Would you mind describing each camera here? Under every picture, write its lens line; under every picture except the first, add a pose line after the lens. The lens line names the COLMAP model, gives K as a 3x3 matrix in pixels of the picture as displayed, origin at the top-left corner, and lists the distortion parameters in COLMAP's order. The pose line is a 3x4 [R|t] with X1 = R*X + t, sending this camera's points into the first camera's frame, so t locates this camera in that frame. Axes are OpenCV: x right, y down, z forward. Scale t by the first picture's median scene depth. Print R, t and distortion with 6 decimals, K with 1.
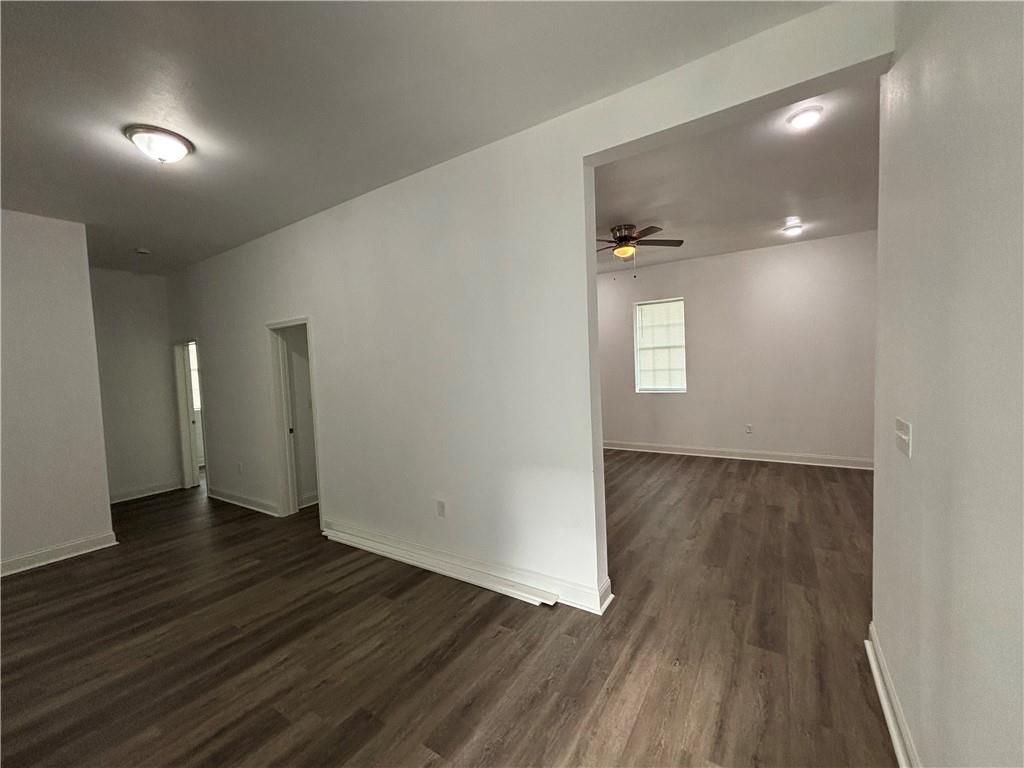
lens RADIAL K [[408.2, 0, 509.5], [0, 408.2, 382.3], [0, 0, 1]] dist [0.003159, 0.000420]
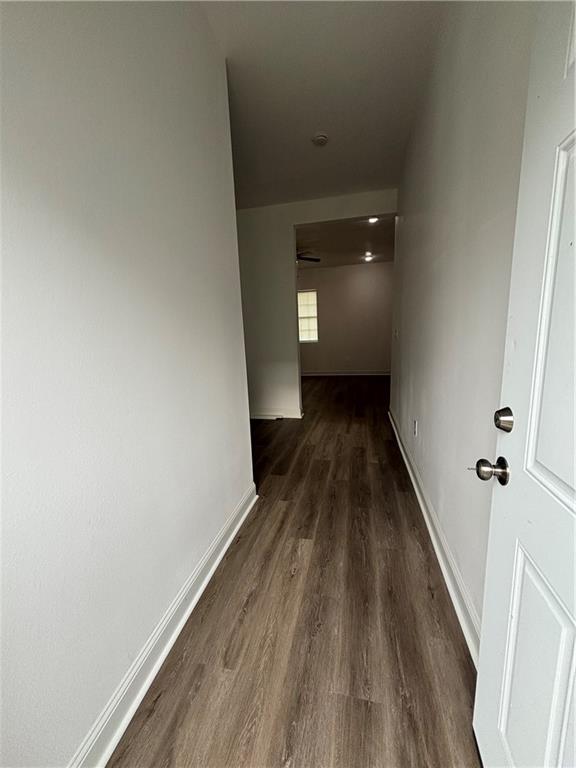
lens RADIAL K [[306.2, 0, 288.0], [0, 306.2, 384.0], [0, 0, 1]] dist [0.003159, 0.000420]
pose [[0.935313, -0.049292, 0.350371, -0.401806], [0.009748, 0.993462, 0.113743, 0.113664], [-0.353687, -0.102970, 0.929679, -0.557344]]
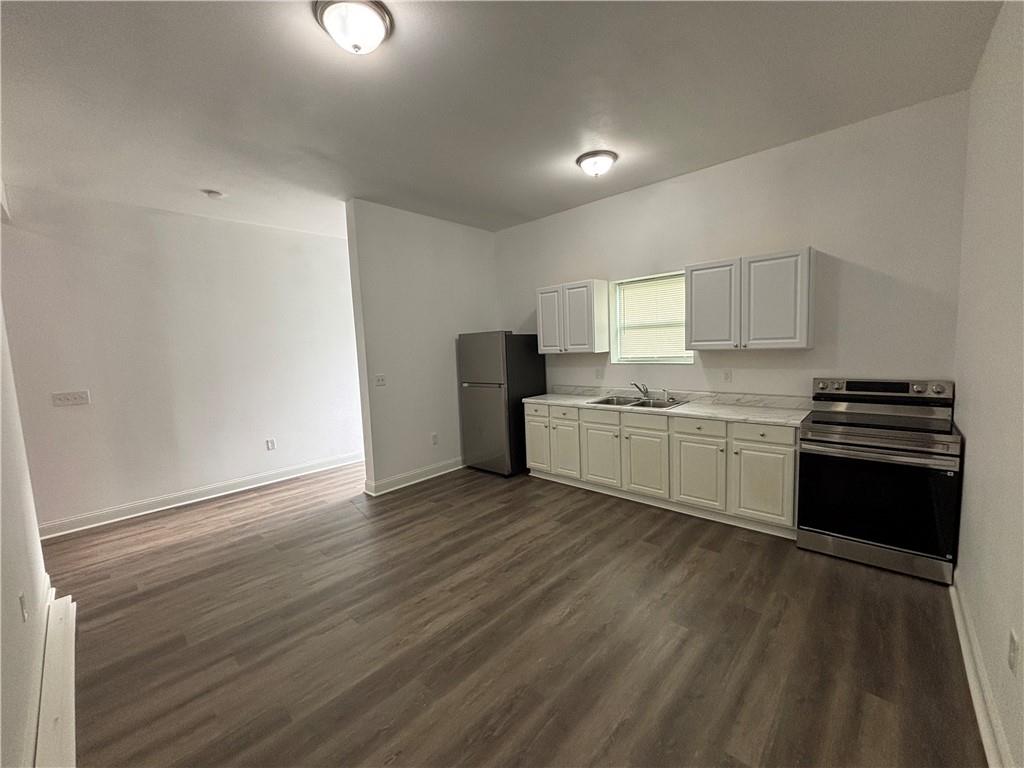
lens RADIAL K [[411.9, 0, 509.4], [0, 411.9, 384.0], [0, 0, 1]] dist [0.000340, 0.000296]
pose [[-0.980290, 0.072963, 0.183599, -0.986255], [0.099414, 0.985254, 0.139253, -0.019295], [-0.170731, 0.154761, -0.973088, 1.421282]]
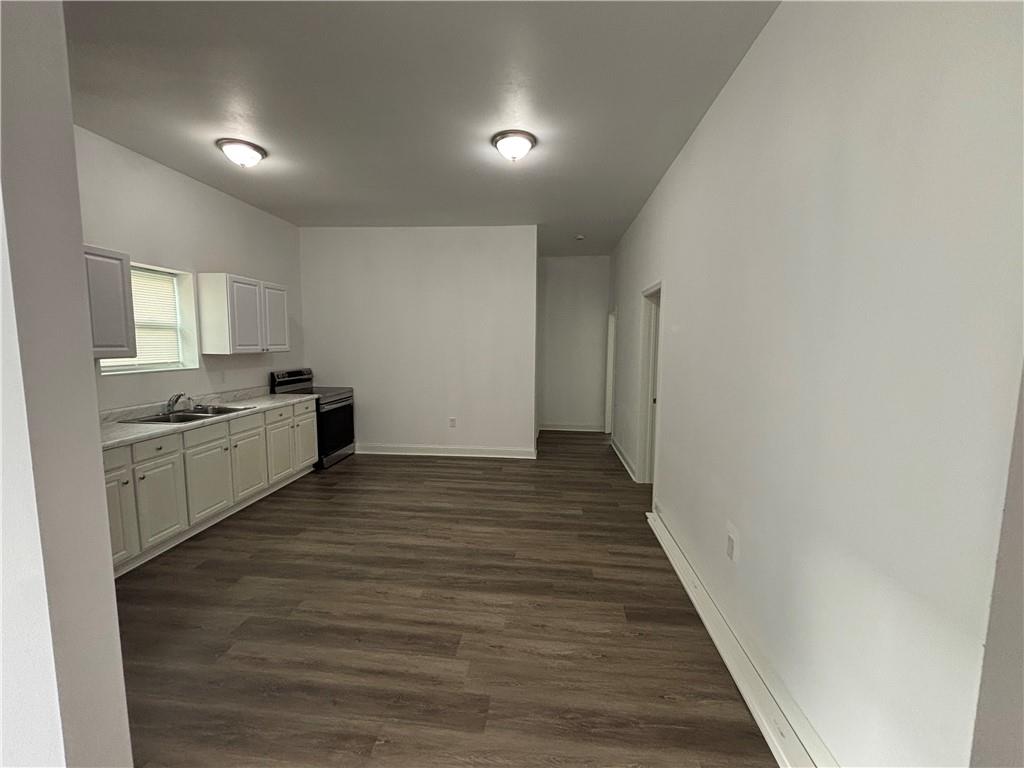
lens RADIAL K [[415.7, 0, 518.4], [0, 415.7, 378.5], [0, 0, 1]] dist [-0.000891, -0.000103]
pose [[0.475966, 0.132404, -0.869440, 0.245032], [-0.073007, 0.991139, 0.110970, -0.030123], [0.876428, 0.010657, 0.481415, 0.347124]]
